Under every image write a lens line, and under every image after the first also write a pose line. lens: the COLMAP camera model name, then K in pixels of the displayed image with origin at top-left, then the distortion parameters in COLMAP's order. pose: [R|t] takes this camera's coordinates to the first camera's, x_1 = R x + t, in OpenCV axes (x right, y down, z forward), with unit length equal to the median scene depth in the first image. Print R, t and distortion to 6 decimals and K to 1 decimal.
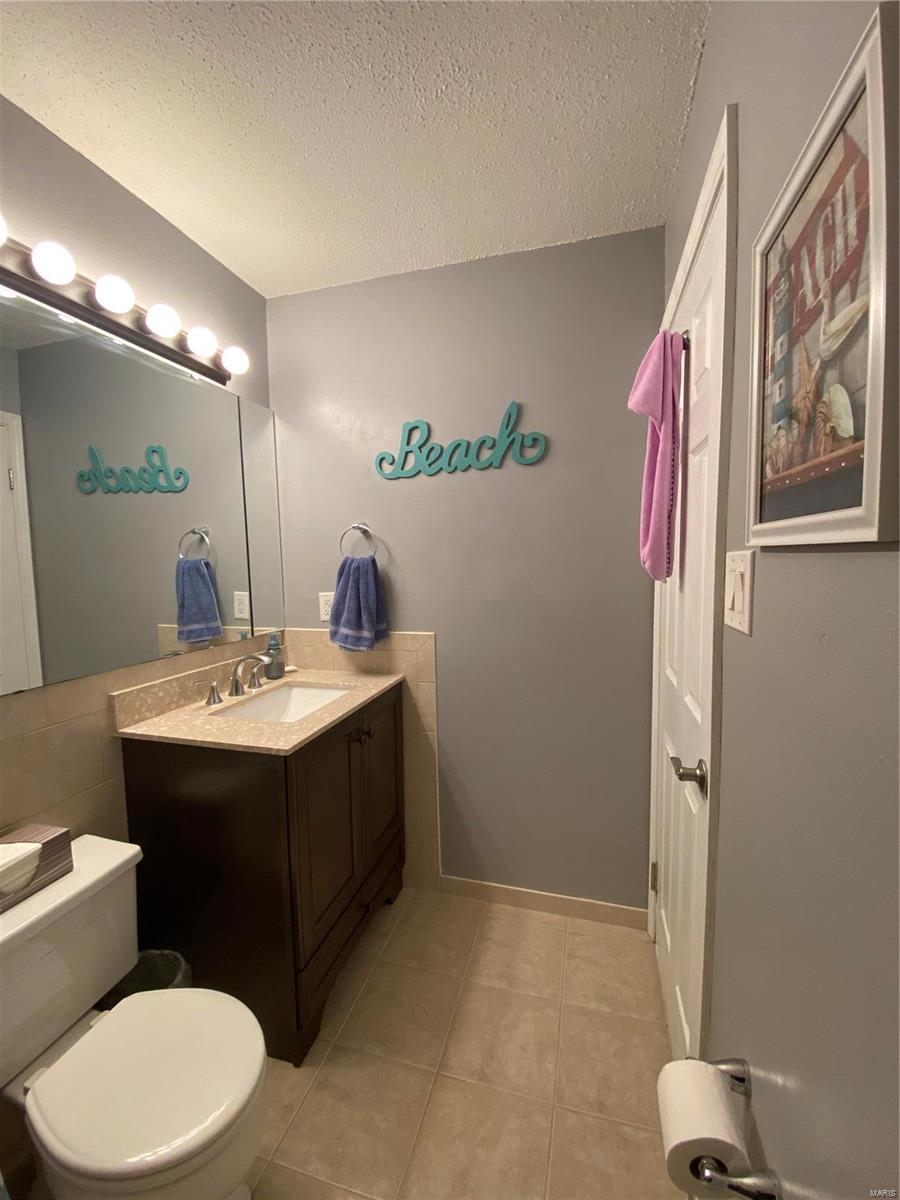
lens RADIAL K [[479.9, 0, 450.0], [0, 479.9, 600.0], [0, 0, 1]] dist [0.043505, -0.021394]
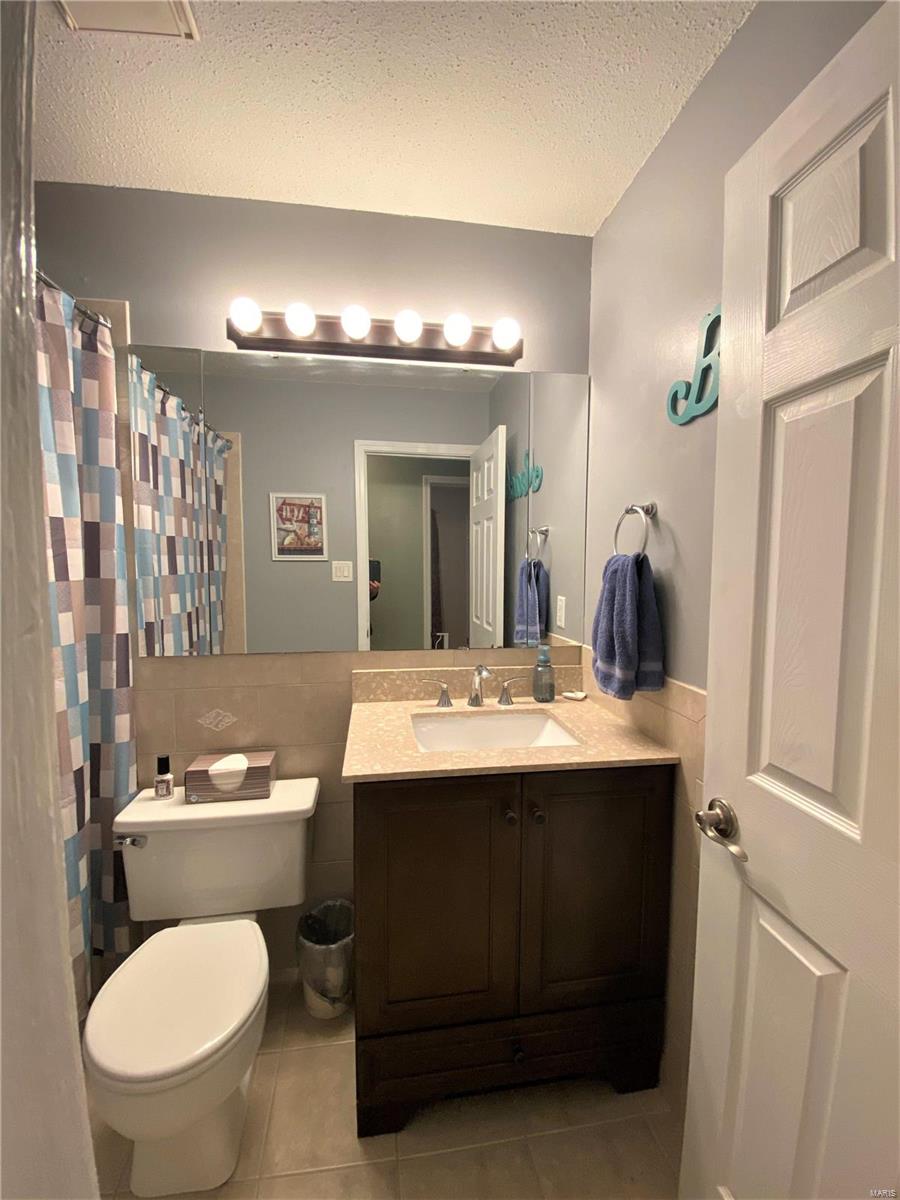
lens RADIAL K [[479.9, 0, 450.0], [0, 479.9, 600.0], [0, 0, 1]] dist [0.043505, -0.021394]
pose [[0.436413, 0.080783, -0.896113, 0.371531], [-0.092970, 0.994679, 0.044392, -0.042283], [0.894930, 0.063939, 0.441601, 0.591610]]
